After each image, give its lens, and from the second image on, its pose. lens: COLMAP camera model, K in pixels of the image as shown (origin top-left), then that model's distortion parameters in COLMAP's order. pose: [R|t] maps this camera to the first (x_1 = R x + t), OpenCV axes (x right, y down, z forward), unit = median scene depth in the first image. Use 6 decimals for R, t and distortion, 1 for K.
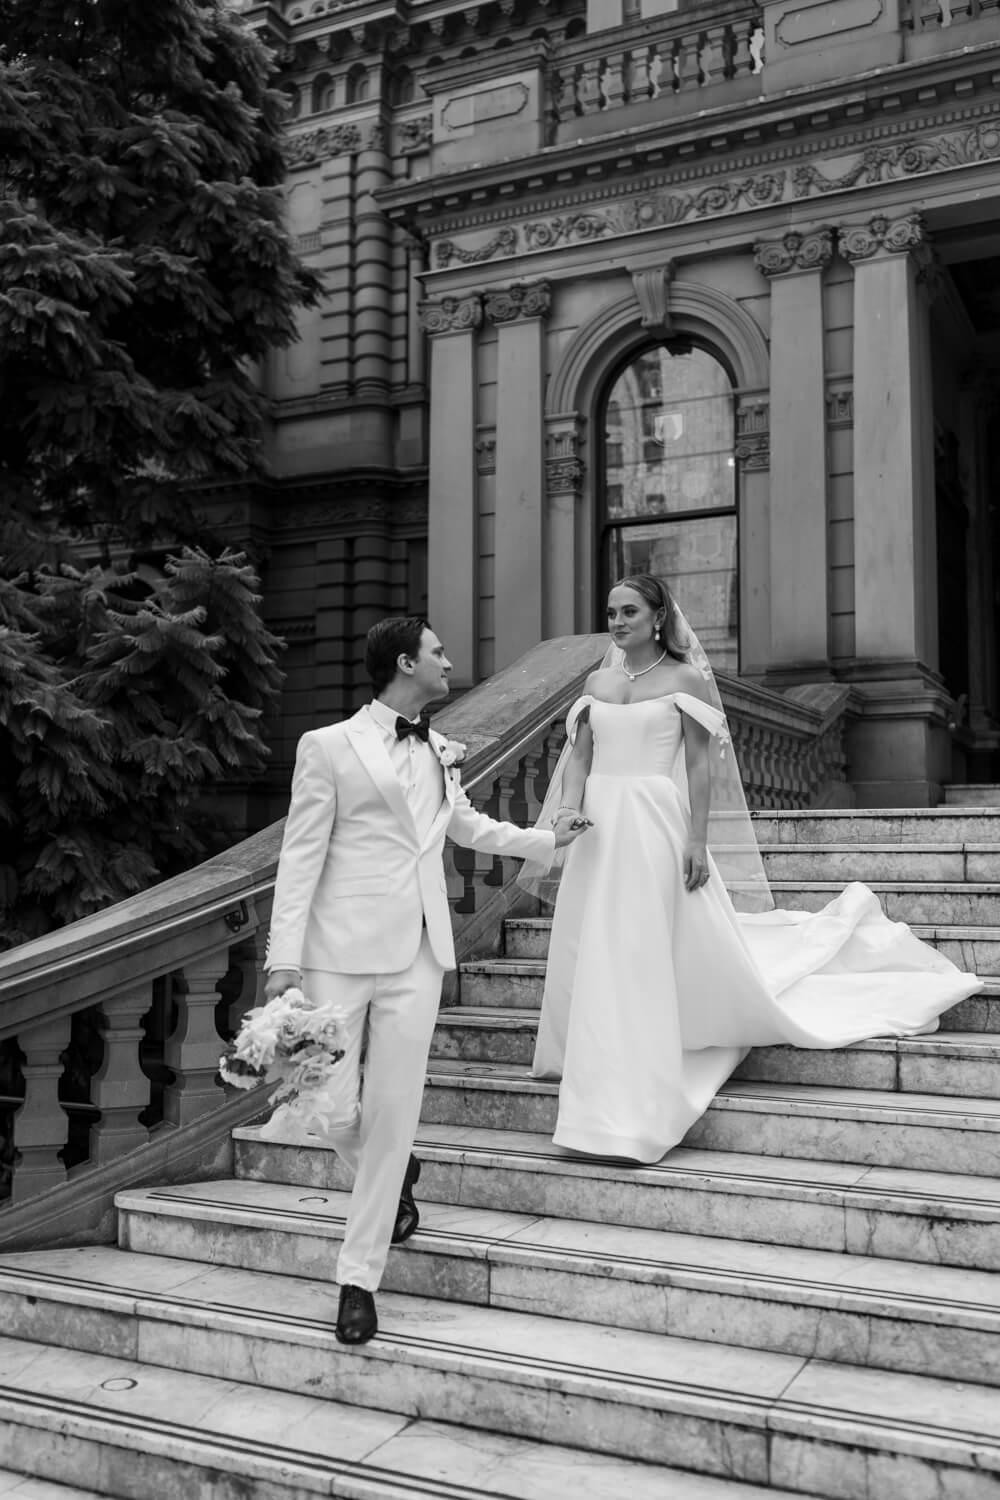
lens RADIAL K [[1455.8, 0, 502.4], [0, 1455.8, 776.1], [0, 0, 1]] dist [0.016407, -0.003001]
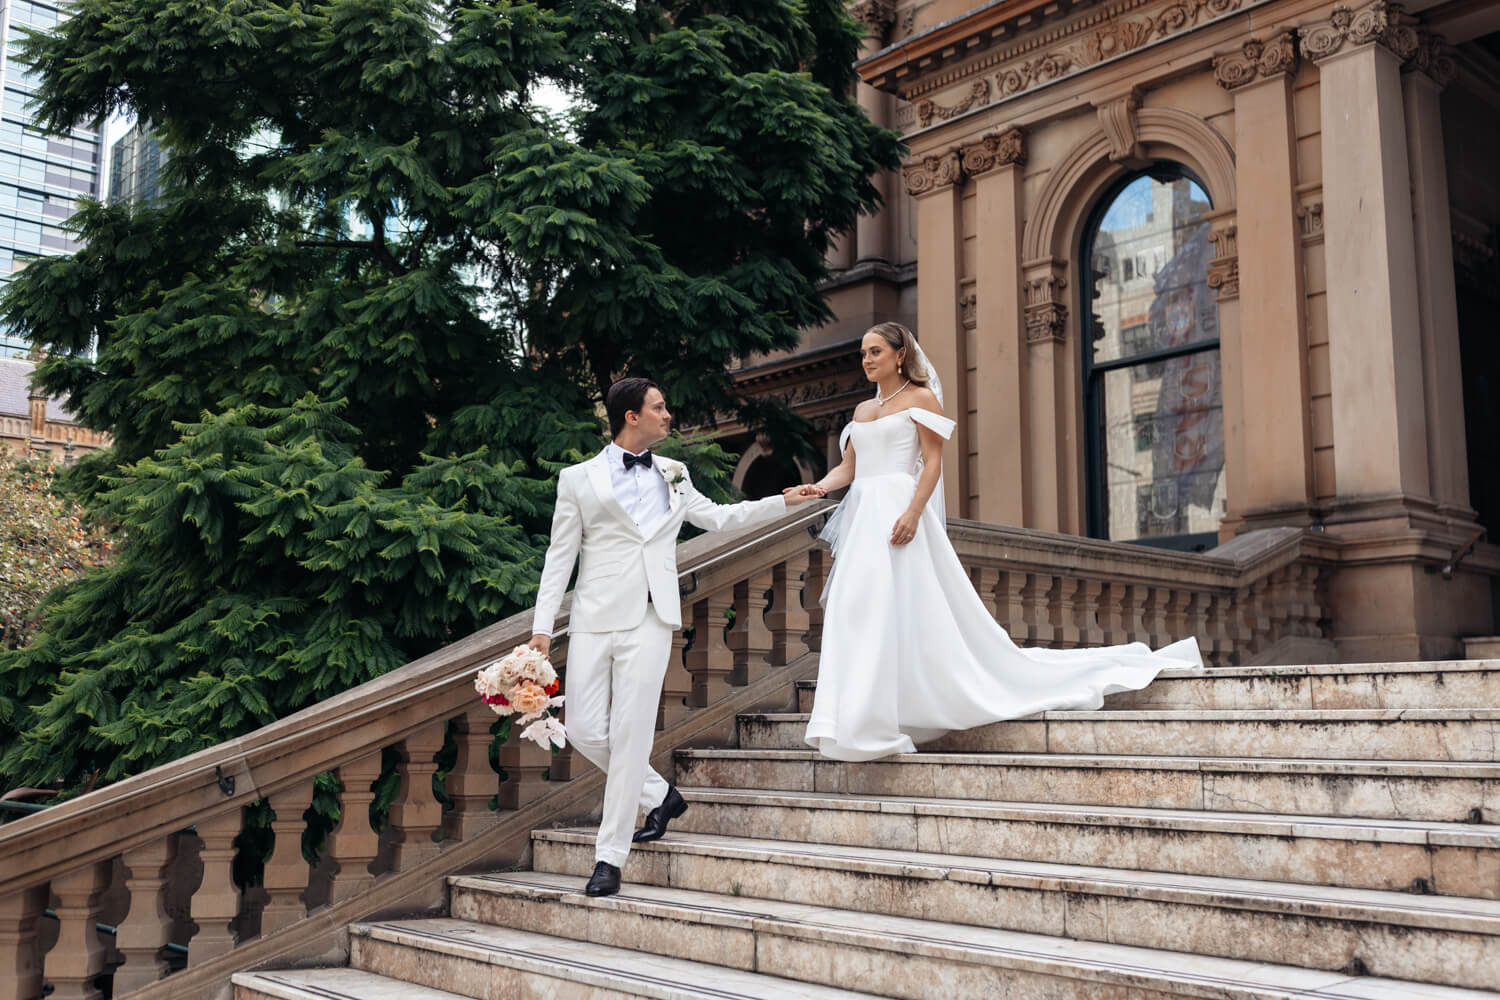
lens RADIAL K [[1505.1, 0, 763.9], [0, 1505.1, 542.3], [0, 0, 1]] dist [0.012203, -0.012710]
pose [[0.932110, -0.046056, -0.359235, 0.226744], [0.023521, 0.997485, -0.066854, -0.000379], [0.361411, 0.053866, 0.930849, 0.019717]]
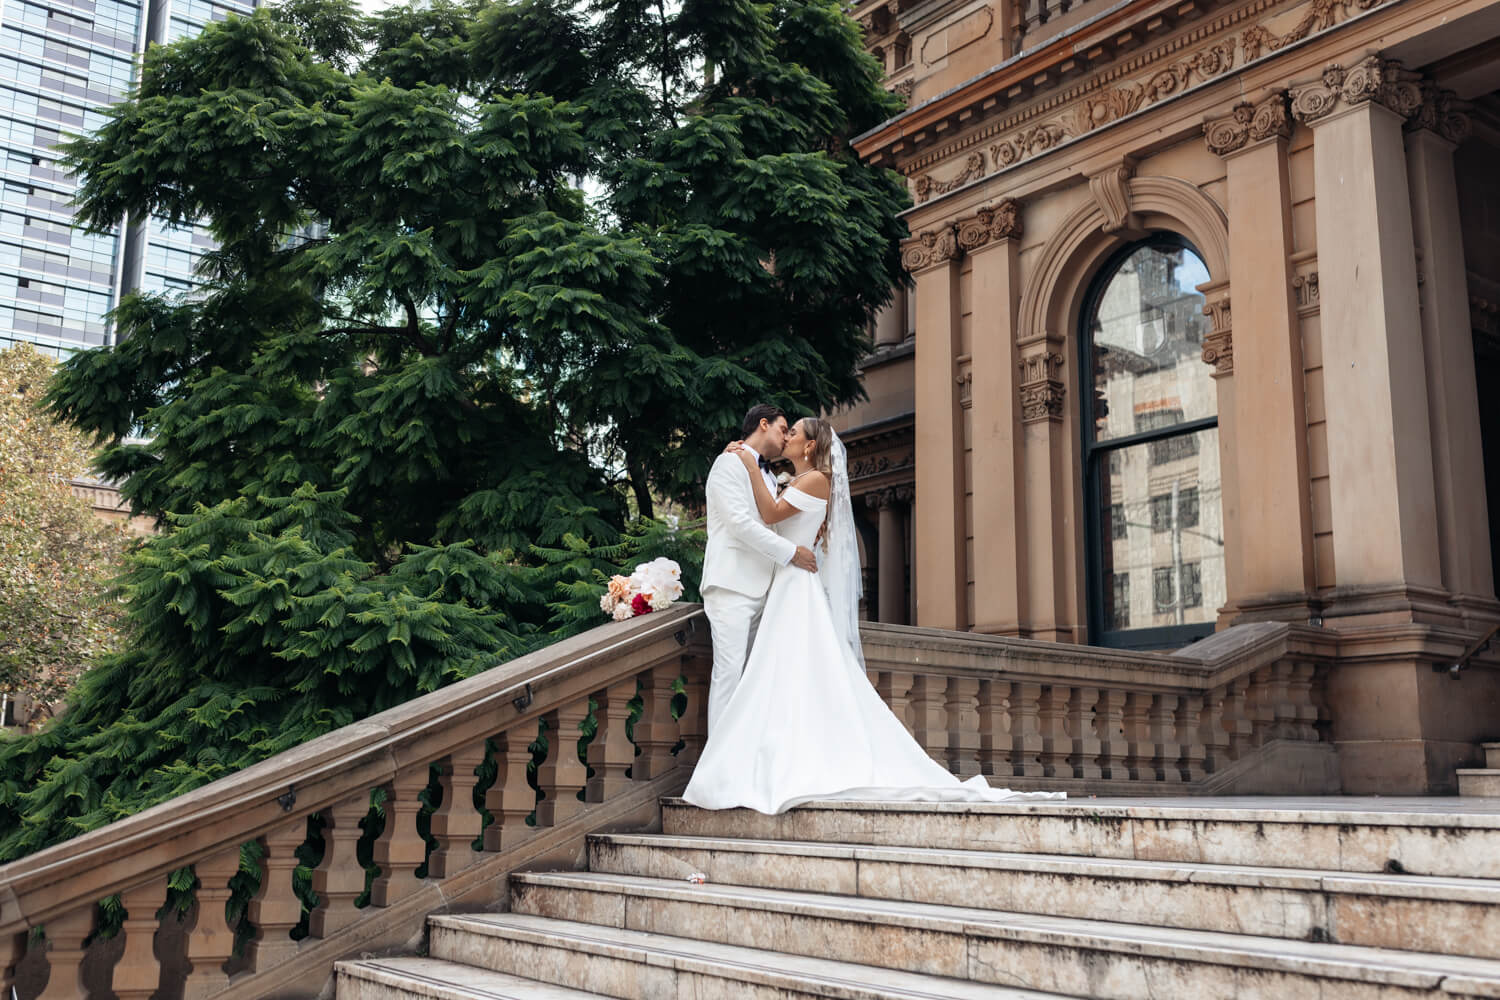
lens RADIAL K [[1496.7, 0, 714.1], [0, 1496.7, 534.5], [0, 0, 1]] dist [0.010705, -0.006748]
pose [[0.885525, -0.069088, -0.459427, 0.296976], [0.015792, 0.992786, -0.118856, -0.014591], [0.464324, 0.097995, 0.880228, 0.085700]]
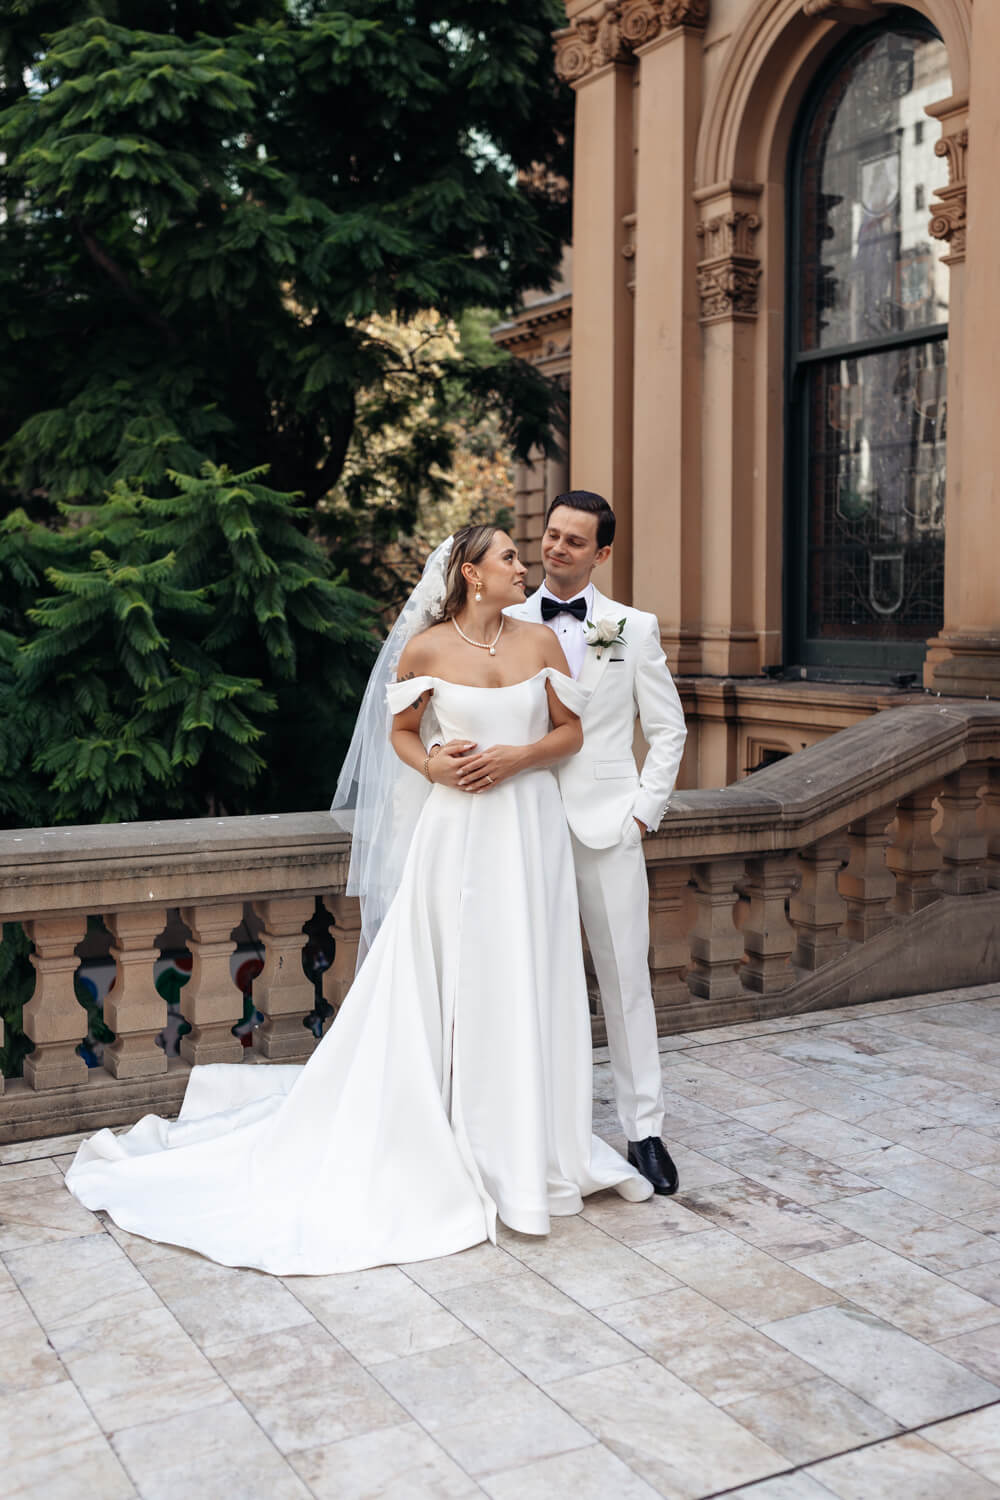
lens RADIAL K [[1594.2, 0, 499.0], [0, 1594.2, 678.2], [0, 0, 1]] dist [0.006580, -0.005813]
pose [[0.820670, 0.026653, -0.570781, 0.359634], [0.031651, 0.995258, 0.091981, -0.112432], [0.570526, -0.093551, 0.815934, 0.402107]]
